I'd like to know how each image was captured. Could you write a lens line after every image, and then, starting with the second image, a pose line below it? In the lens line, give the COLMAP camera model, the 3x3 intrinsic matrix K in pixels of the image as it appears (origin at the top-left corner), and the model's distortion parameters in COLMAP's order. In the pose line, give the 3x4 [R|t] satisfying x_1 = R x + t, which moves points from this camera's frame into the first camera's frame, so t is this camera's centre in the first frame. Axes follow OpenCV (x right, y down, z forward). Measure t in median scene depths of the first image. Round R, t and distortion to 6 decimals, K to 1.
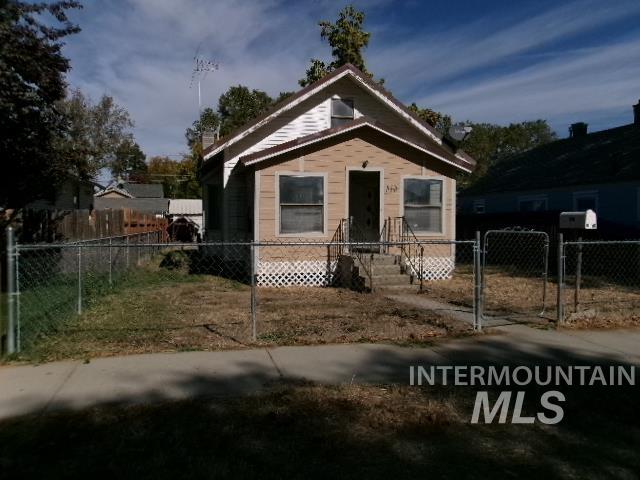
lens RADIAL K [[502.0, 0, 305.2], [0, 502.0, 243.1], [0, 0, 1]] dist [-0.010601, 0.039305]
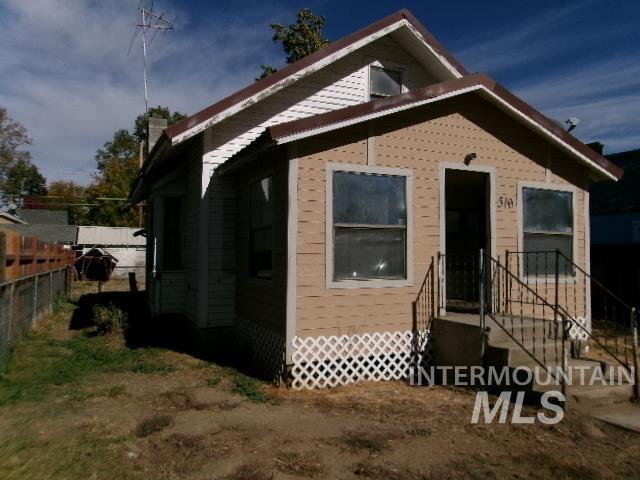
lens RADIAL K [[502.0, 0, 319.5], [0, 502.0, 240.5], [0, 0, 1]] dist [-0.010601, 0.039305]
pose [[0.980710, 0.010215, 0.195202, -0.149274], [0.003645, 0.997504, -0.070515, -0.022202], [-0.195435, 0.069867, 0.978225, 0.441680]]
